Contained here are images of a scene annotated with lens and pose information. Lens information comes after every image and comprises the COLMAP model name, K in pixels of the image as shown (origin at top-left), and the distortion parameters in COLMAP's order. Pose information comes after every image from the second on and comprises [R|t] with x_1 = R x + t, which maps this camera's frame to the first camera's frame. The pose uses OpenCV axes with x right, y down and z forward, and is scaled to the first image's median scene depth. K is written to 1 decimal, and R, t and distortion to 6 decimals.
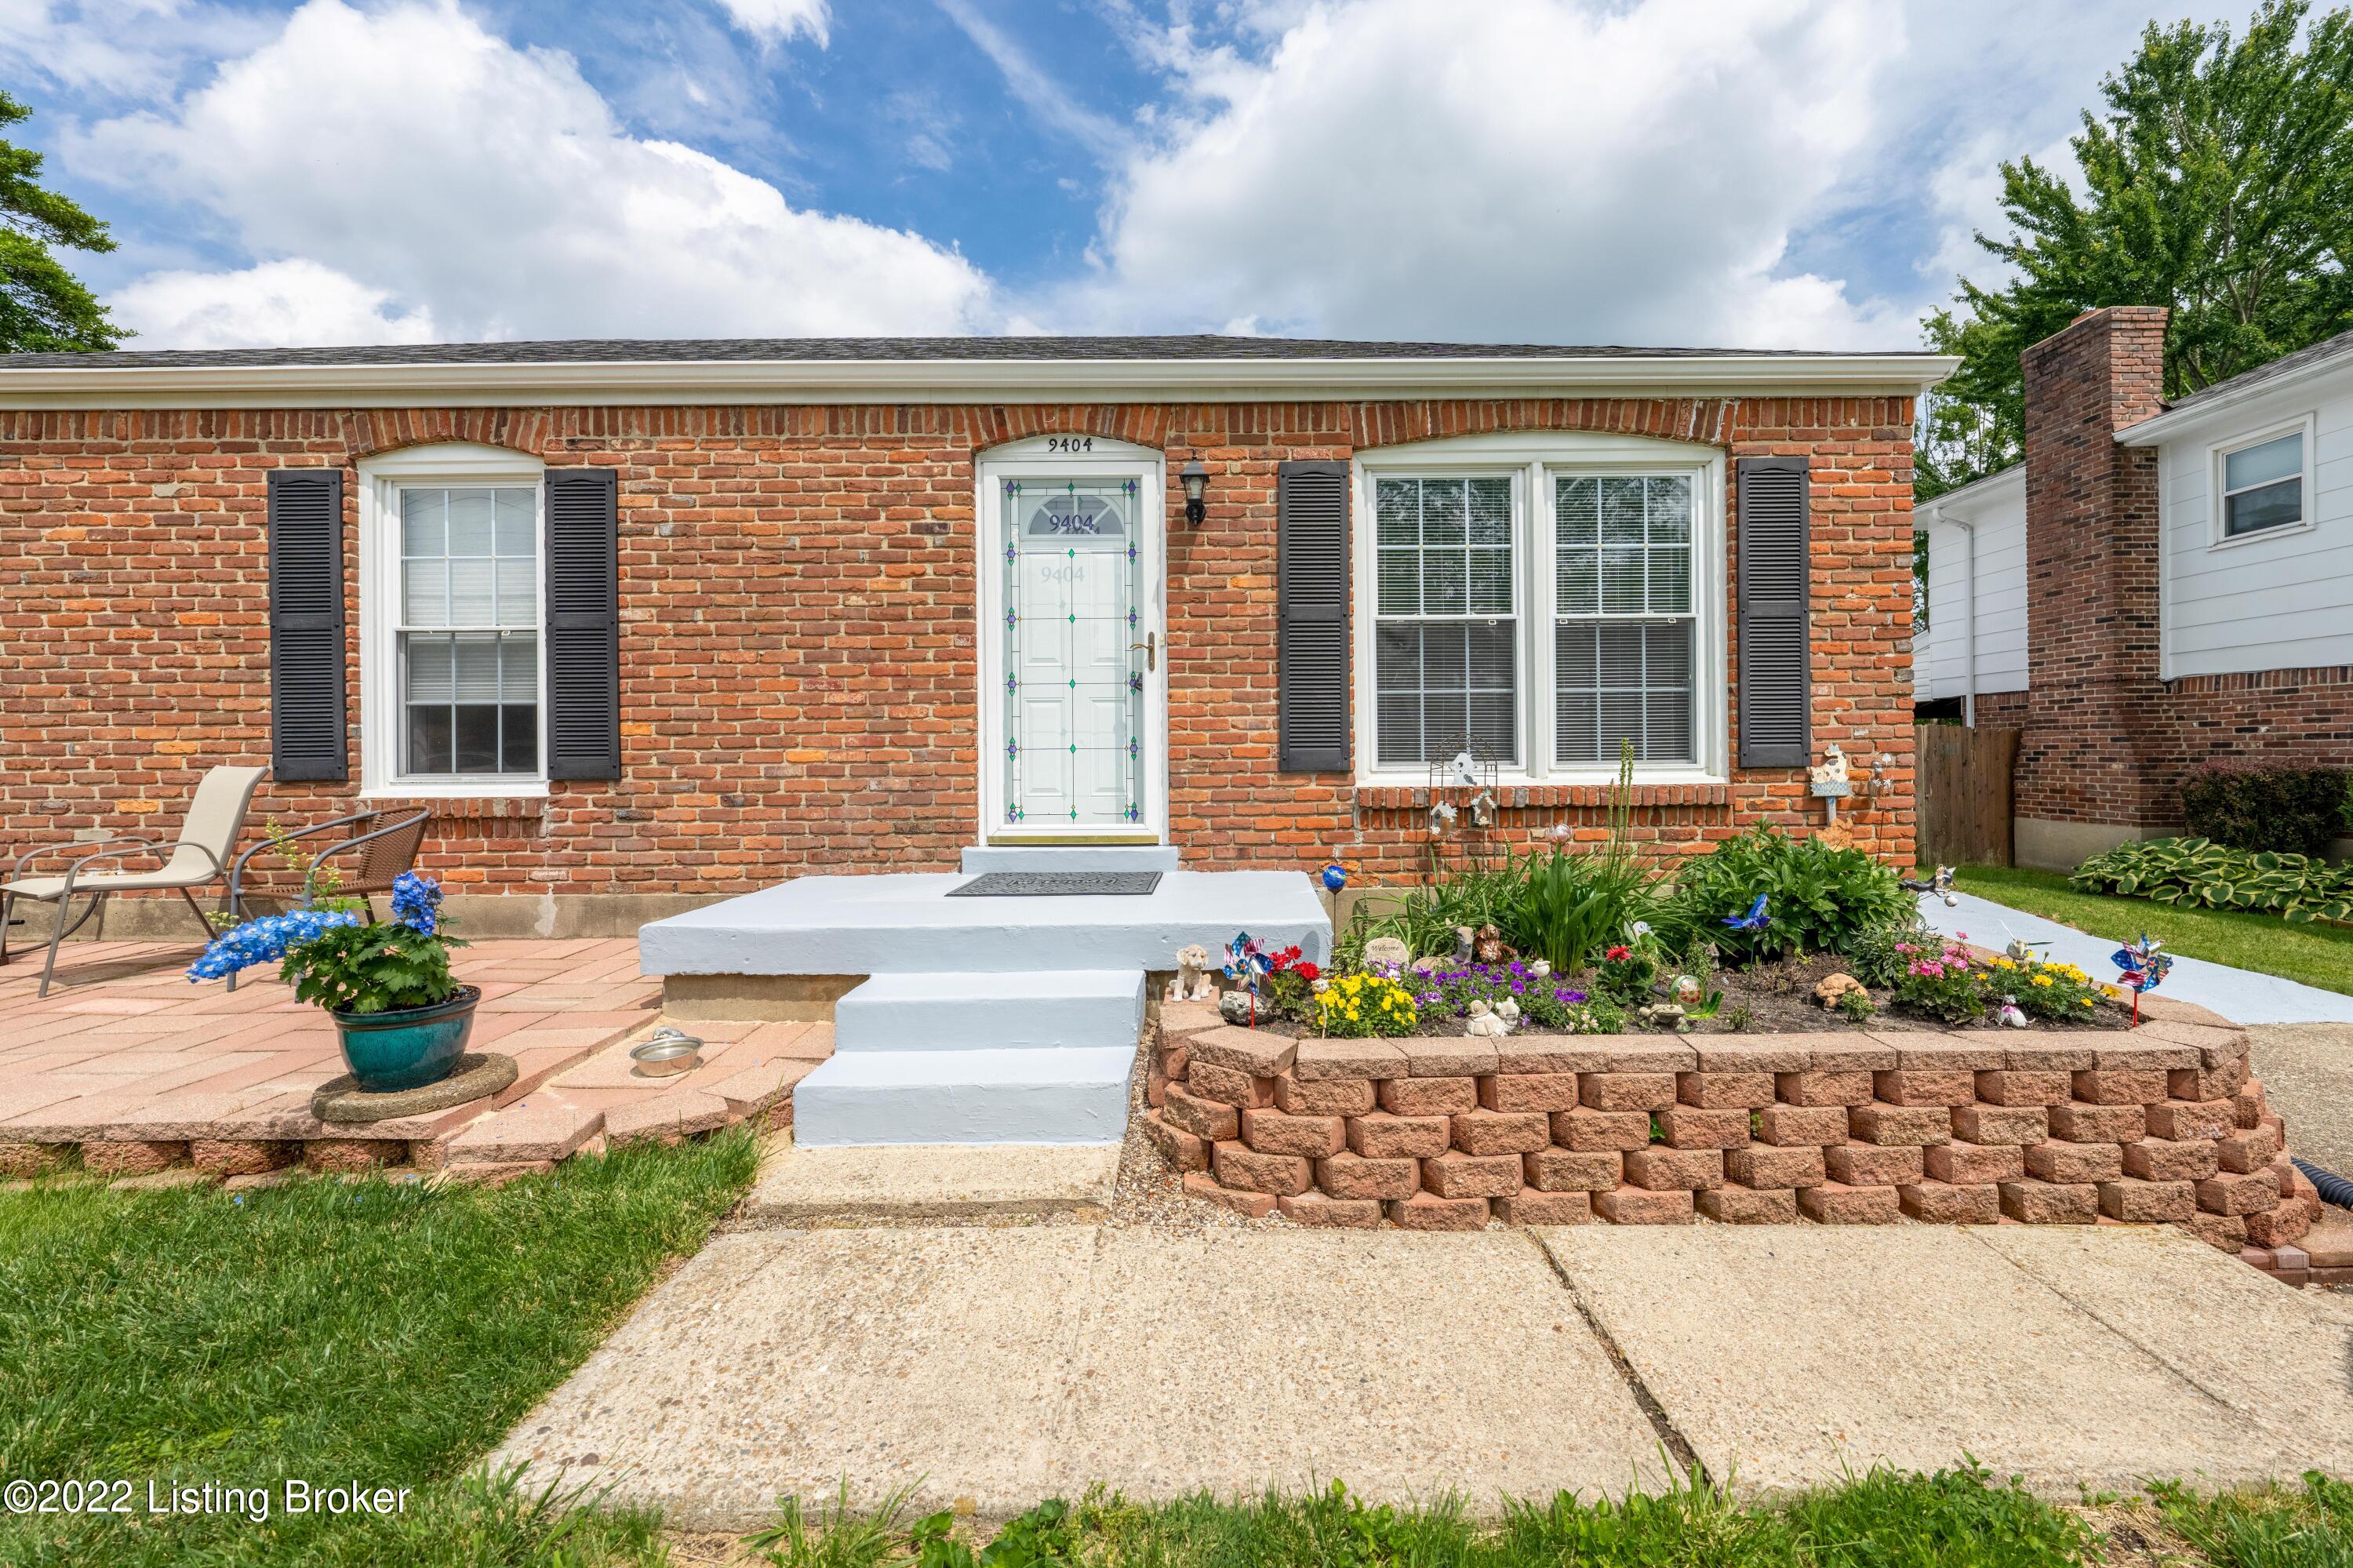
lens RADIAL K [[897.9, 0, 1250.9], [0, 897.9, 759.1], [0, 0, 1]] dist [0.000423, 0.000376]
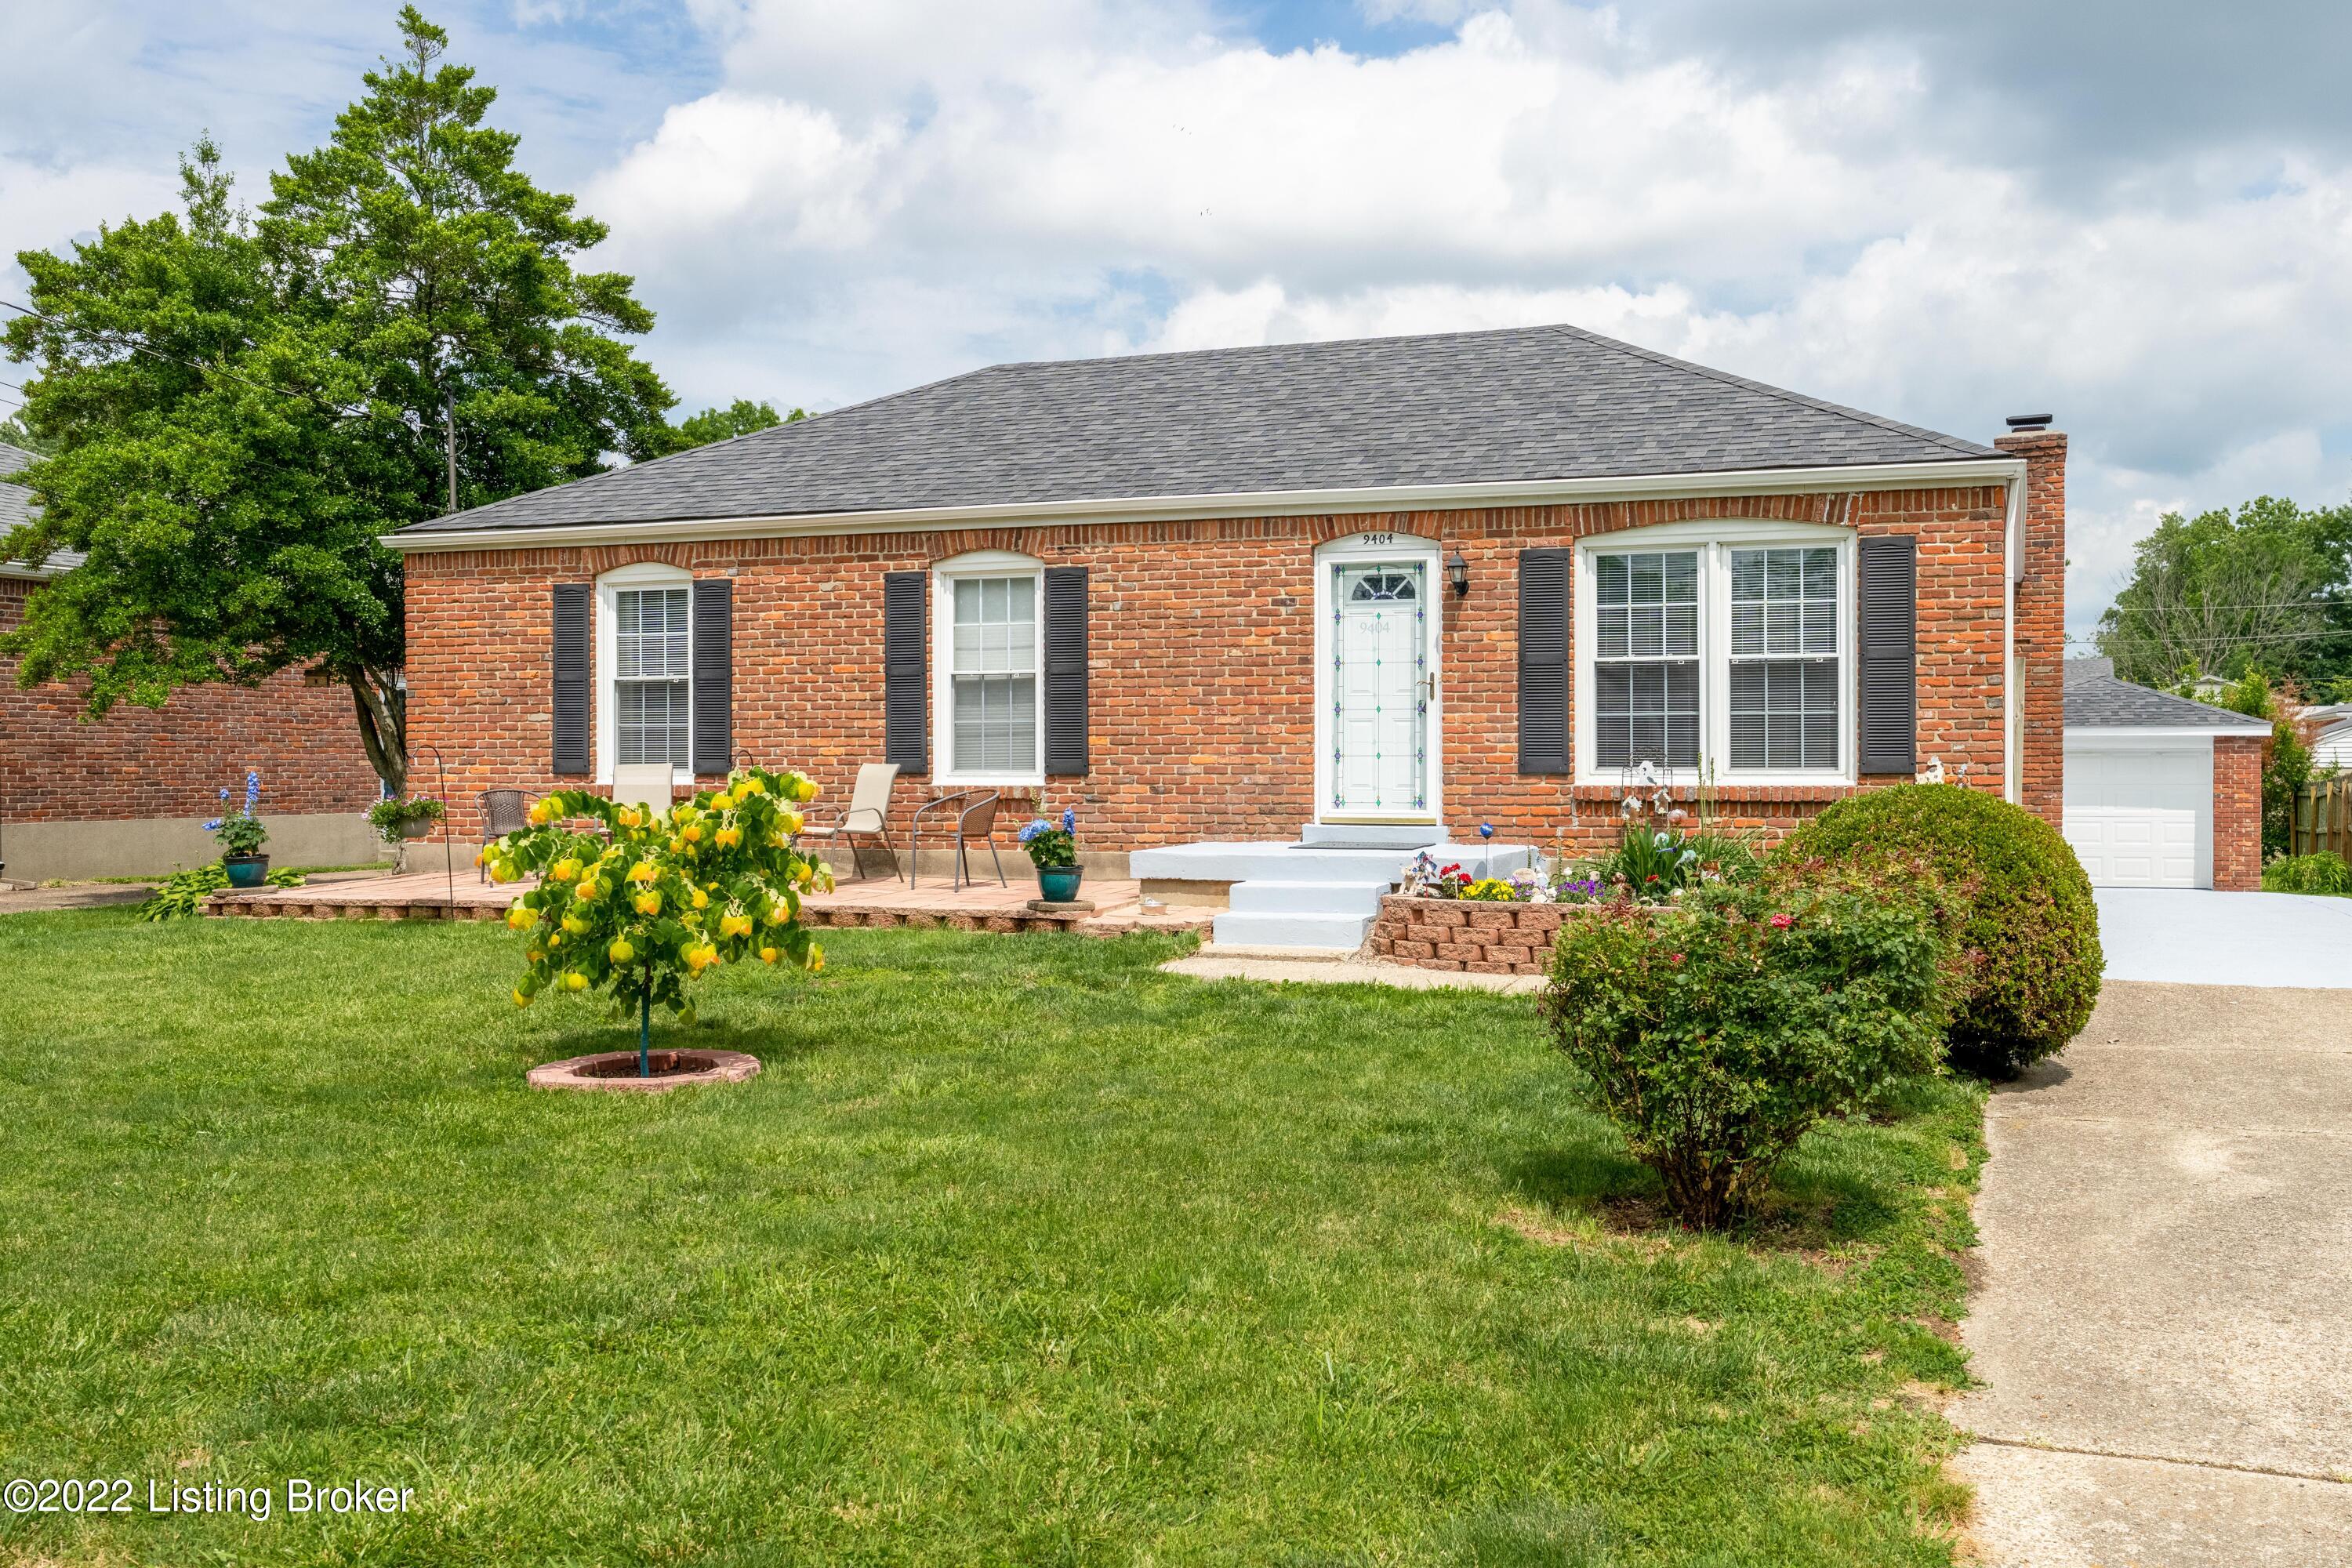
lens RADIAL K [[2039.1, 0, 1370.3], [0, 2039.1, 769.2], [0, 0, 1]] dist [0.008349, 0.015269]
pose [[0.947278, 0.008417, -0.320301, 0.819410], [-0.008075, 0.999965, 0.002395, 0.001786], [0.320310, 0.000317, 0.947313, -2.042769]]
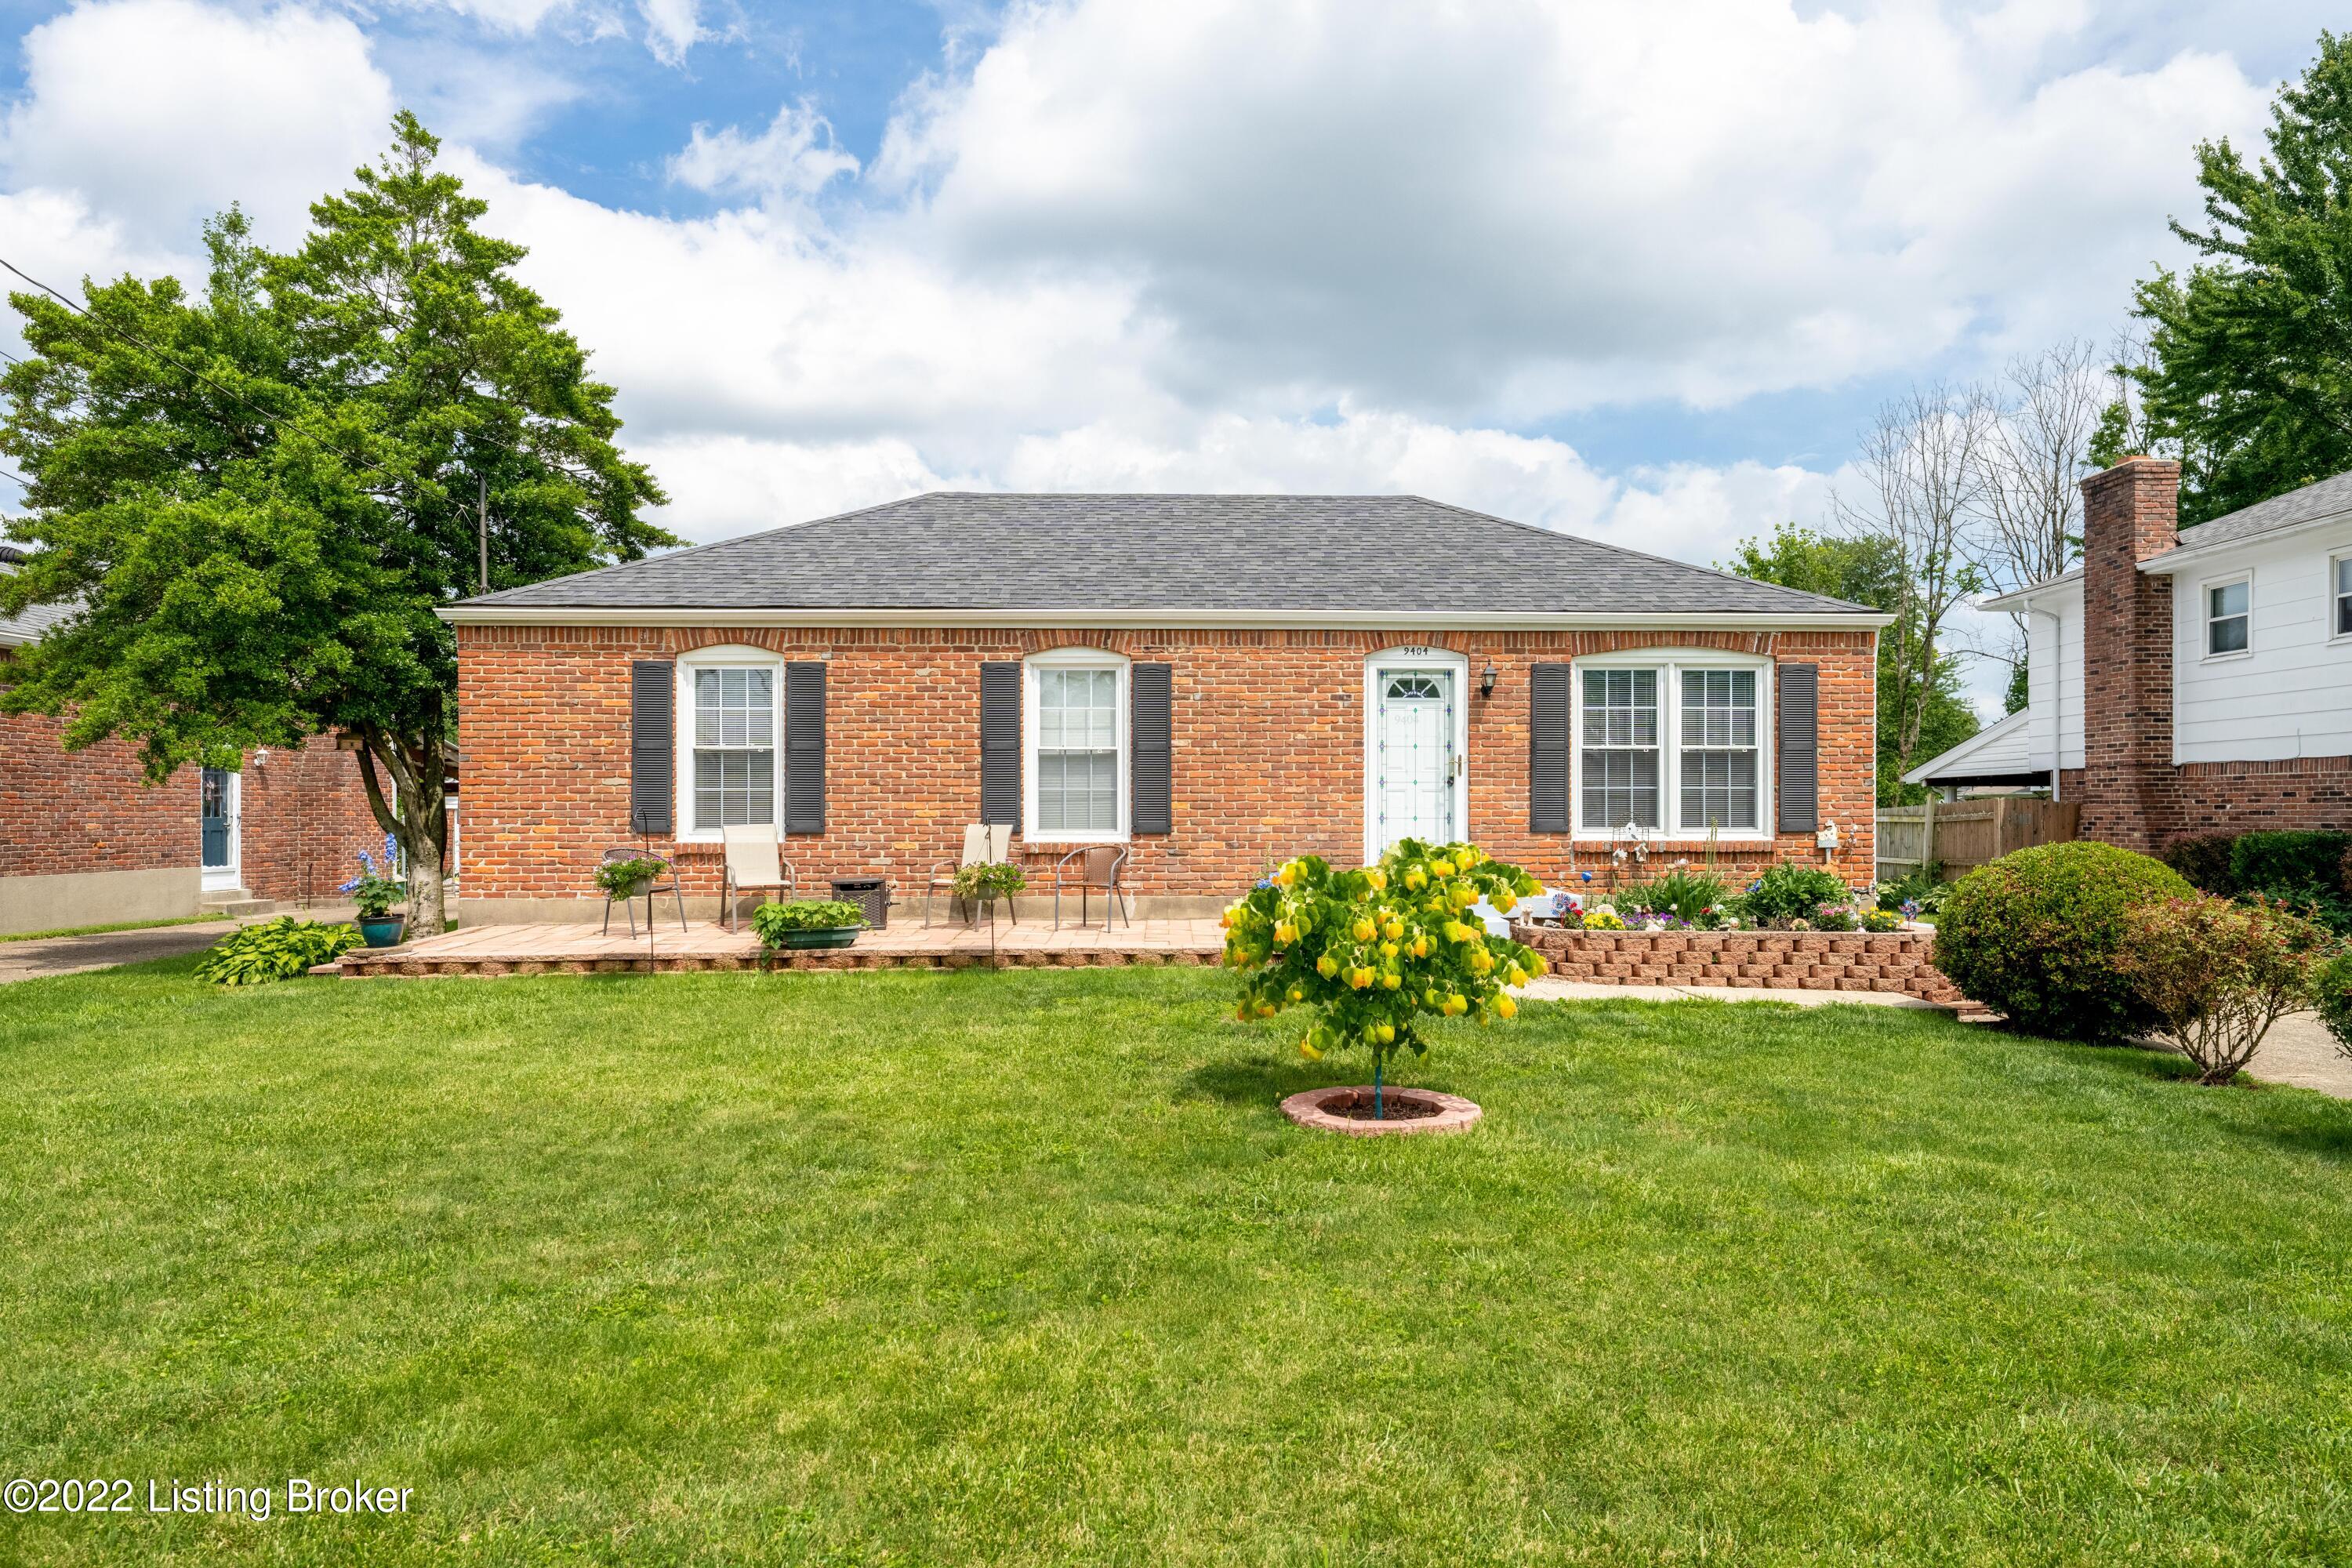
lens RADIAL K [[1471.8, 0, 1239.4], [0, 1471.8, 798.1], [0, 0, 1]] dist [0.021597, -0.000828]
pose [[0.999398, 0.008845, 0.033550, -0.662233], [-0.008377, 0.999866, -0.014038, -0.007938], [-0.033670, 0.013748, 0.999338, -1.981003]]
